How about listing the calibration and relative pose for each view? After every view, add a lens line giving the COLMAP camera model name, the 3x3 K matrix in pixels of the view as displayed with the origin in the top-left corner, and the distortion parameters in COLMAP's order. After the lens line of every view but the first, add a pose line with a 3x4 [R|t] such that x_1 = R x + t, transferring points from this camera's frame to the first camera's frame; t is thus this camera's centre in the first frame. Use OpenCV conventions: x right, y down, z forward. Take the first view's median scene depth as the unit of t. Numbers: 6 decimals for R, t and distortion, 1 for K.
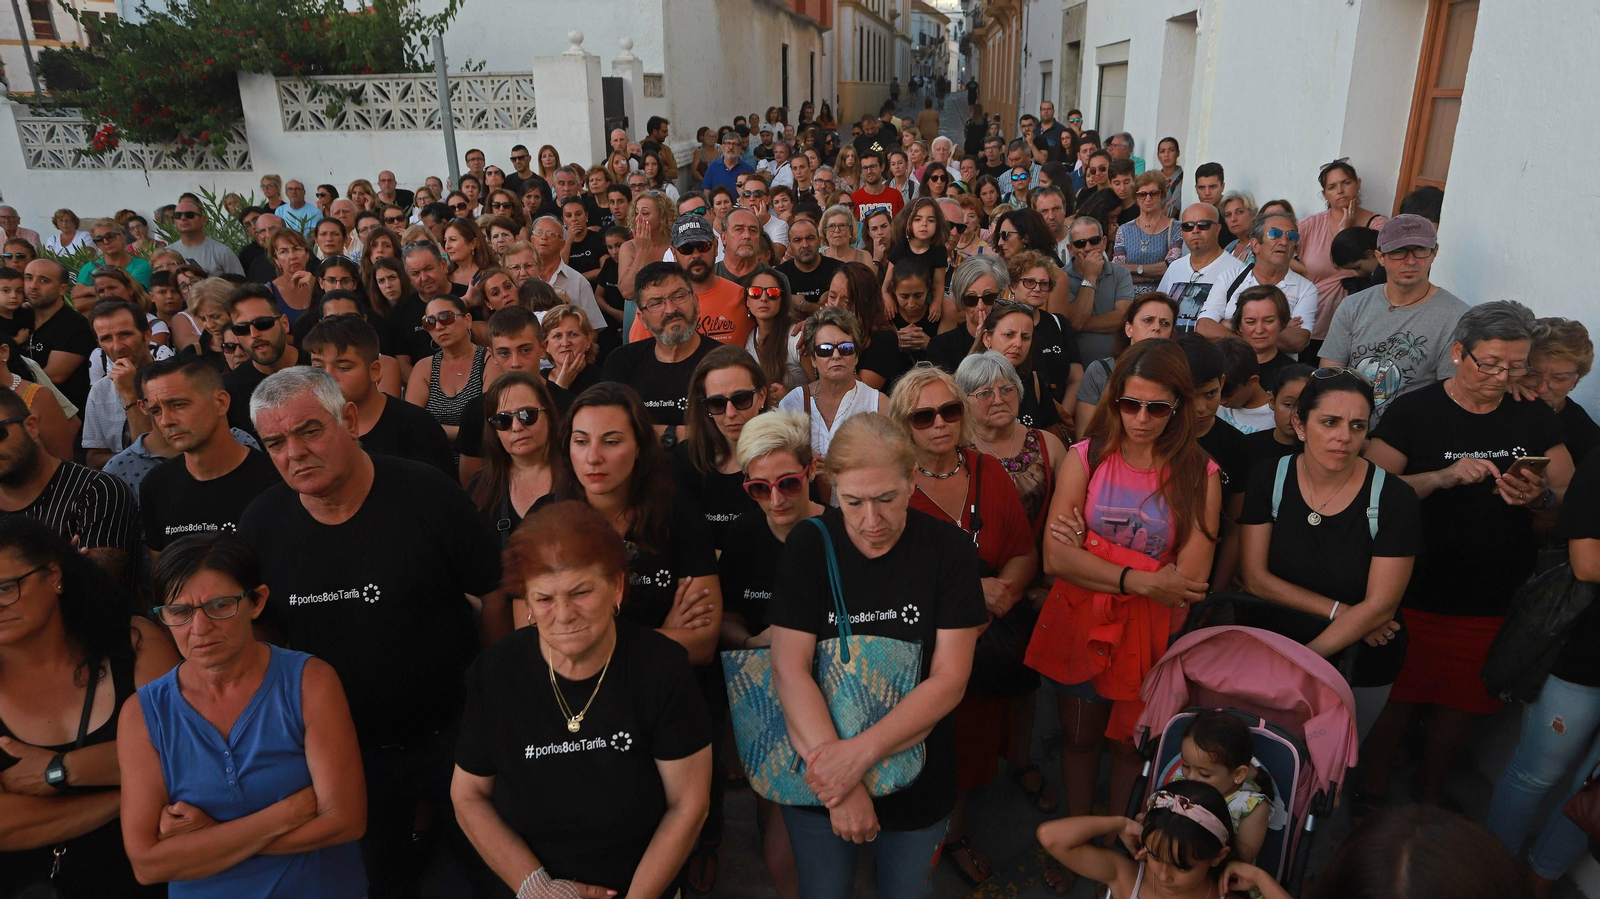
lens RADIAL K [[1041.2, 0, 800.0], [0, 1041.2, 449.5], [0, 0, 1]] dist [-0.052125, 0.051296]
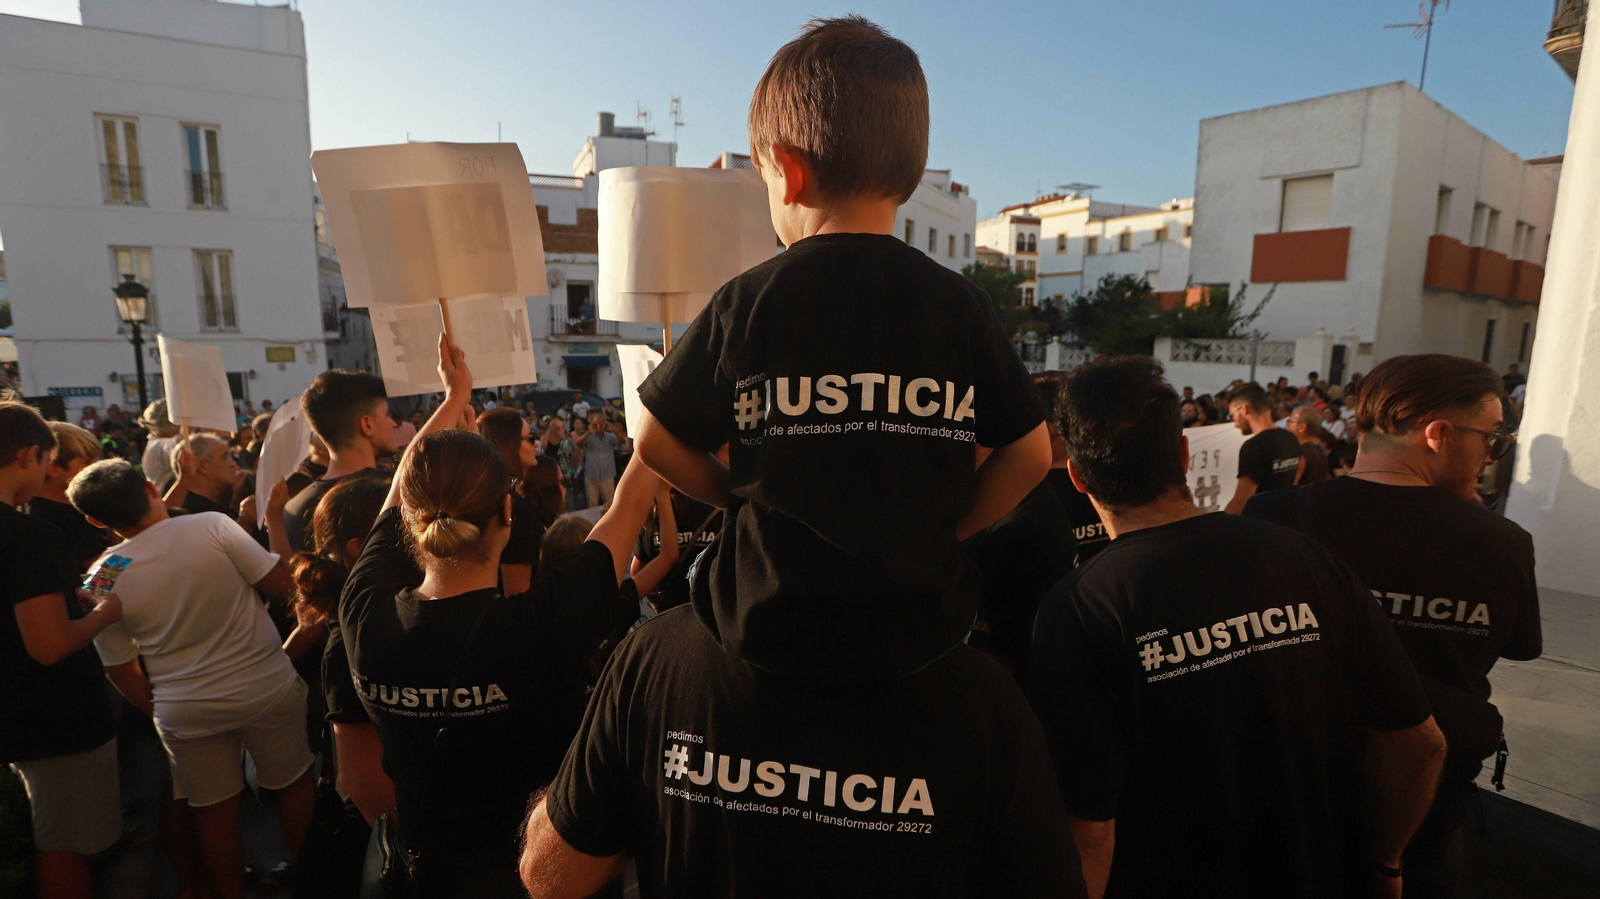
lens RADIAL K [[766.3, 0, 797.4], [0, 766.3, 457.7], [0, 0, 1]] dist [-0.072264, 0.028649]
pose [[0.686867, 0.136331, -0.713882, 0.151992], [-0.254693, 0.965112, -0.060746, 0.203951], [0.680694, 0.223545, 0.697627, -0.662065]]
